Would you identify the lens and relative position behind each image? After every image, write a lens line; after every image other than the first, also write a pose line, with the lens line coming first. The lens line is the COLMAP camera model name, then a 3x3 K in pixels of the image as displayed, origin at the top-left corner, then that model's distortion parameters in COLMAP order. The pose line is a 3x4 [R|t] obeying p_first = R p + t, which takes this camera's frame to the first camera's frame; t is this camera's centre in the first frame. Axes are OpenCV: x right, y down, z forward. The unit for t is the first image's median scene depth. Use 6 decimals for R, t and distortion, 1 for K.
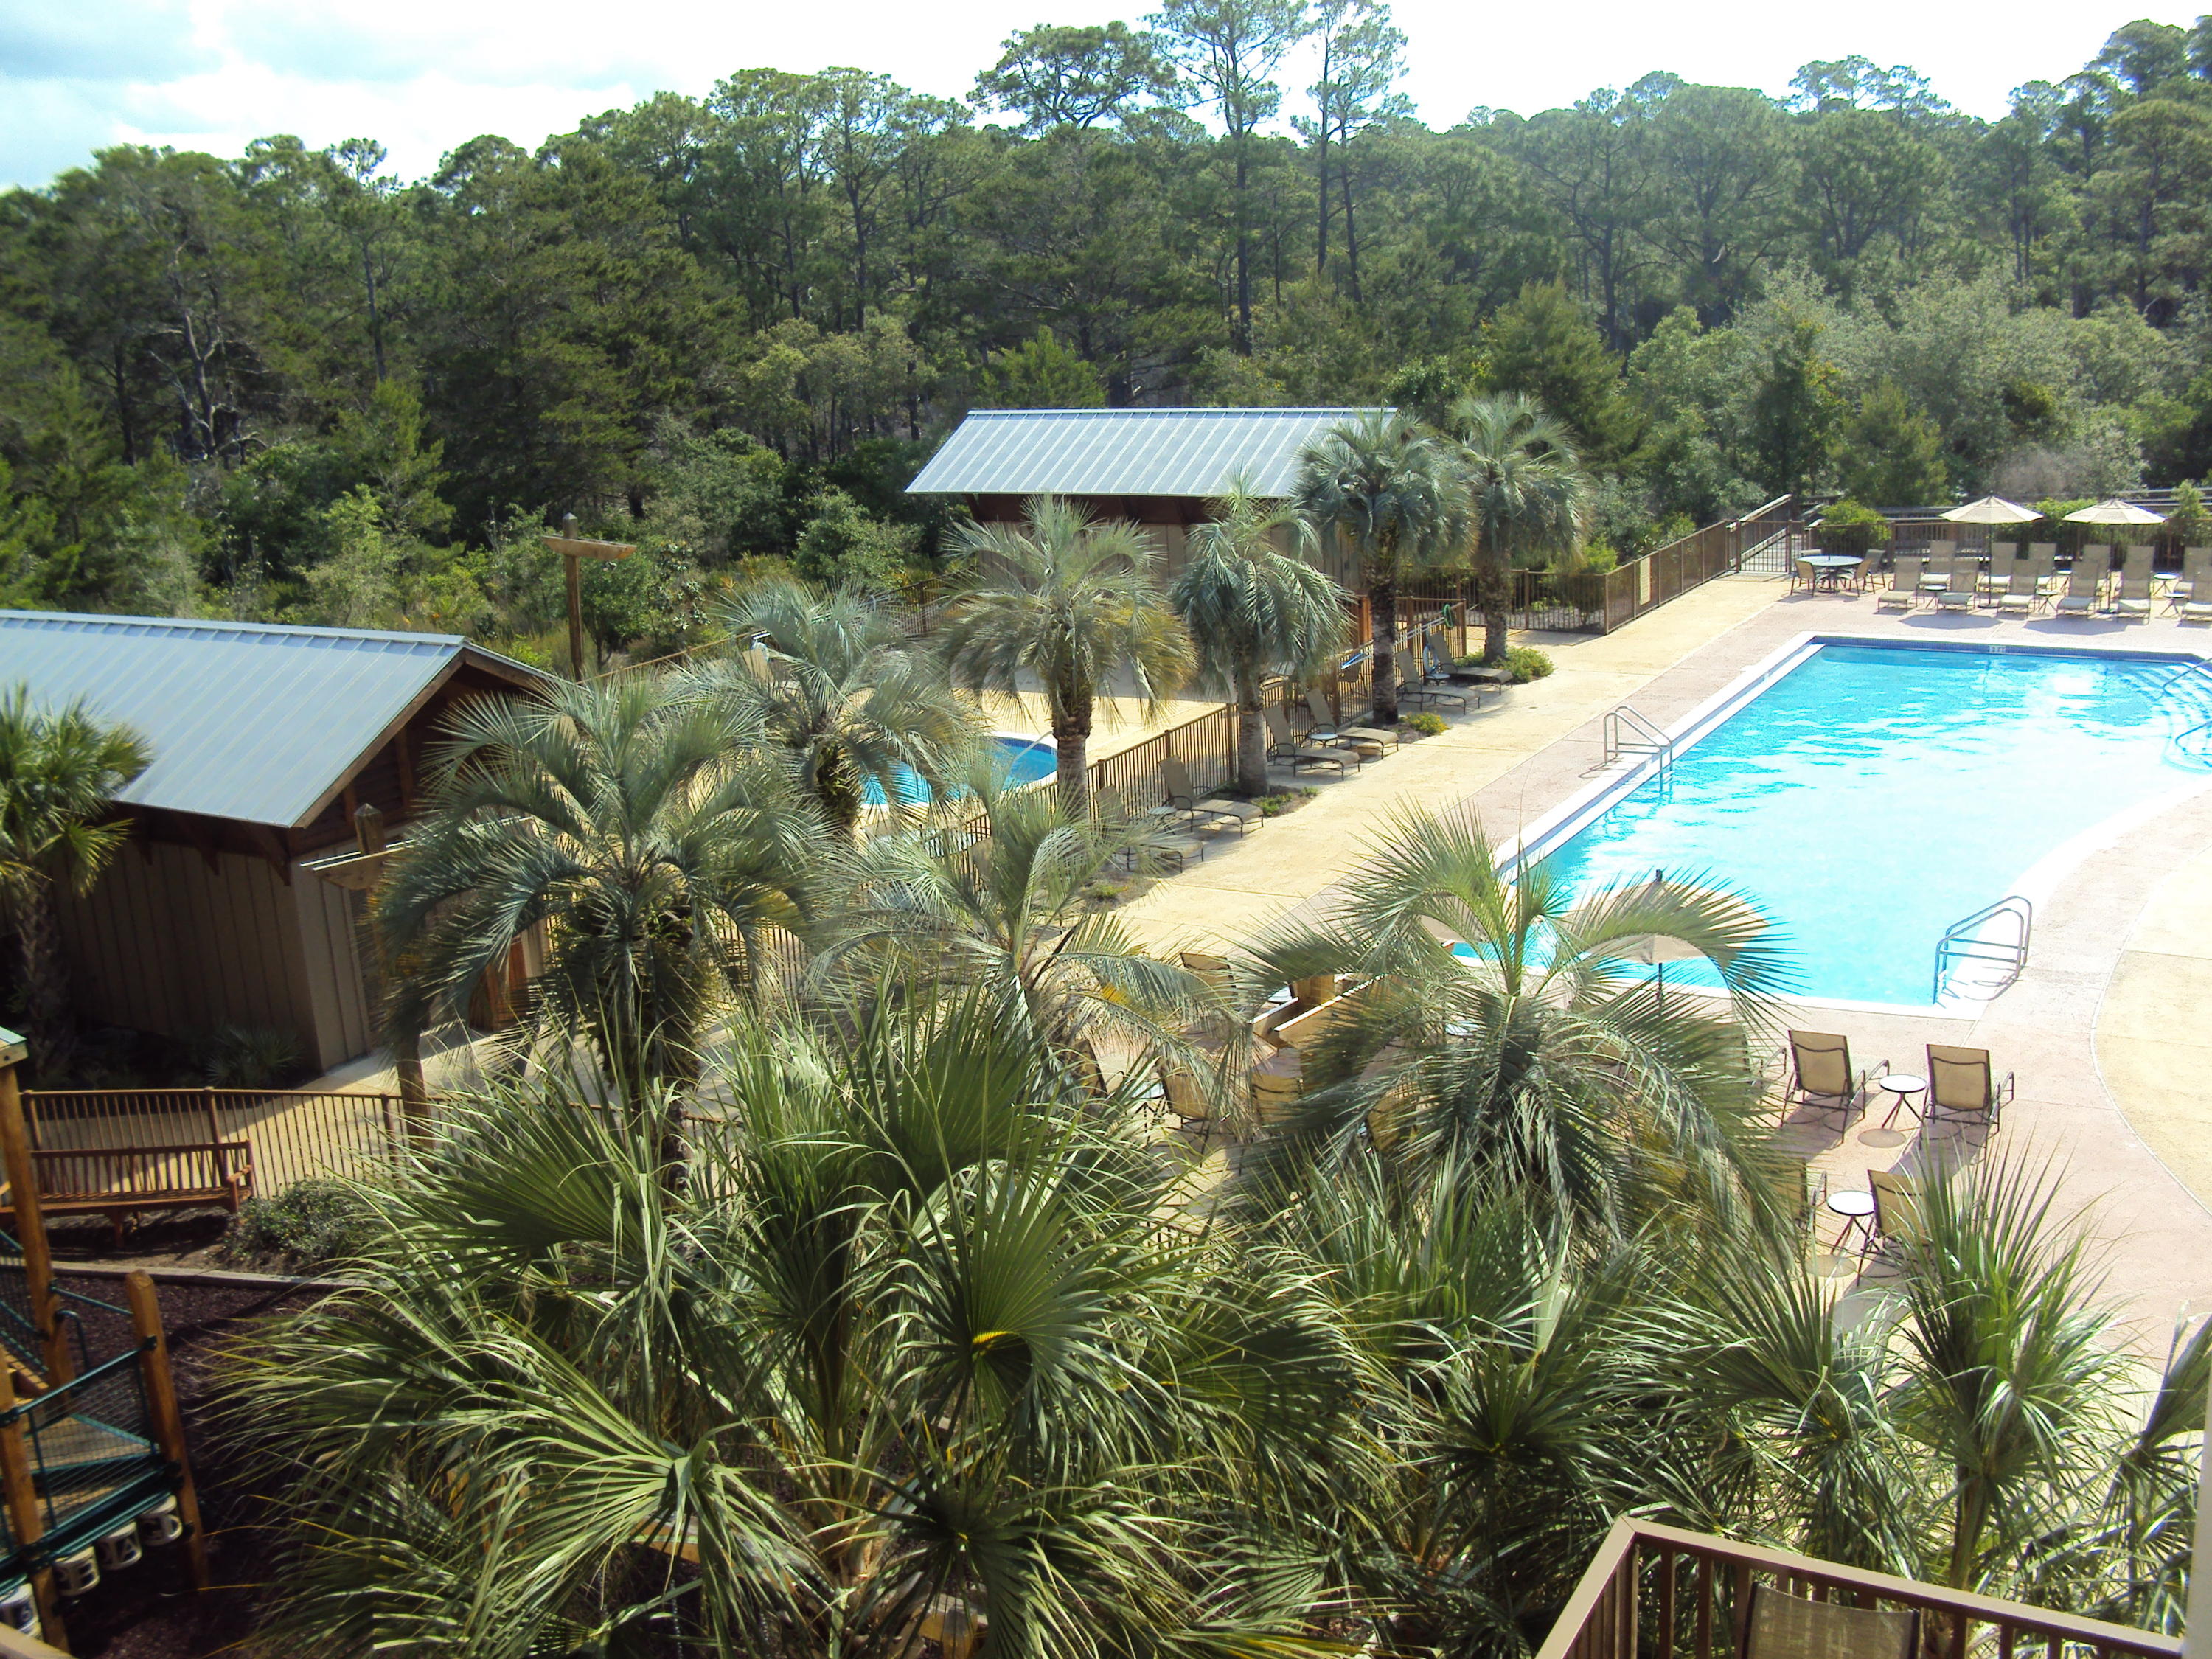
lens RADIAL K [[2269.6, 0, 1106.0], [0, 2269.6, 829.5], [0, 0, 1]] dist [-0.000593, 0.004392]
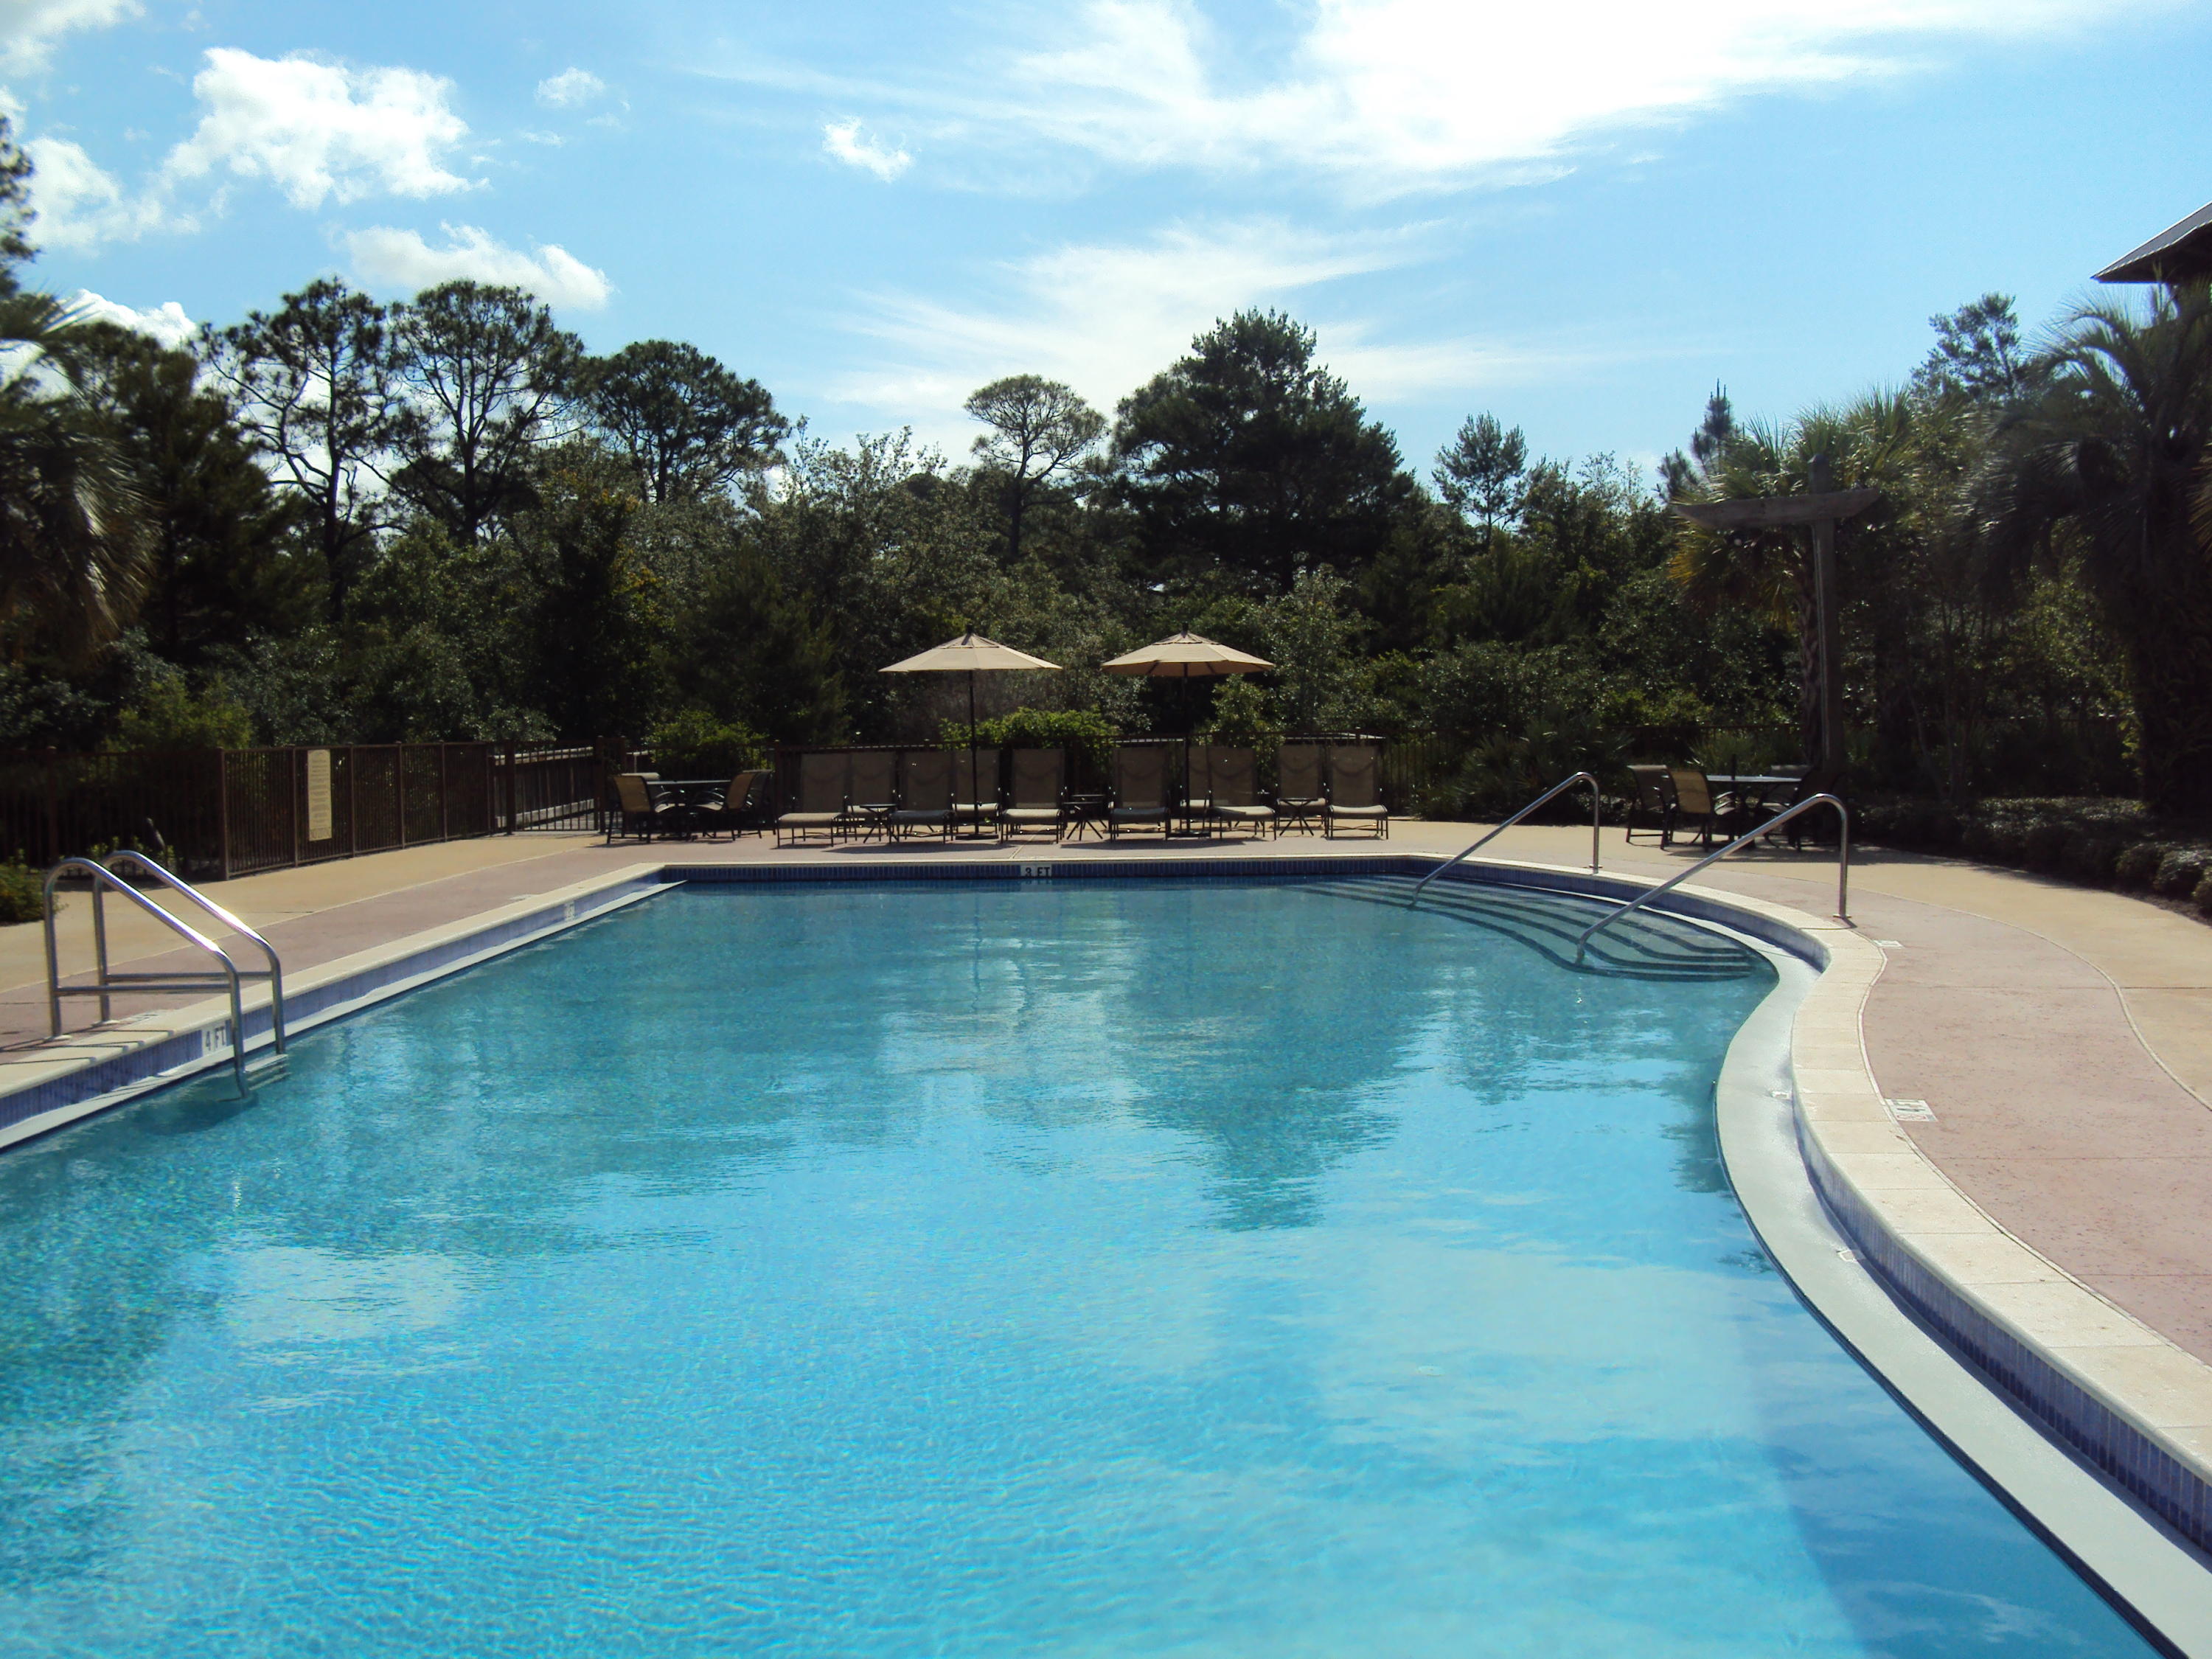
lens RADIAL K [[2269.6, 0, 1106.0], [0, 2269.6, 829.5], [0, 0, 1]] dist [-0.000593, 0.004392]
pose [[0.867650, 0.030839, 0.496218, 0.148428], [0.082677, 0.975228, -0.205172, 0.012223], [-0.490253, 0.219043, 0.843607, 0.528411]]
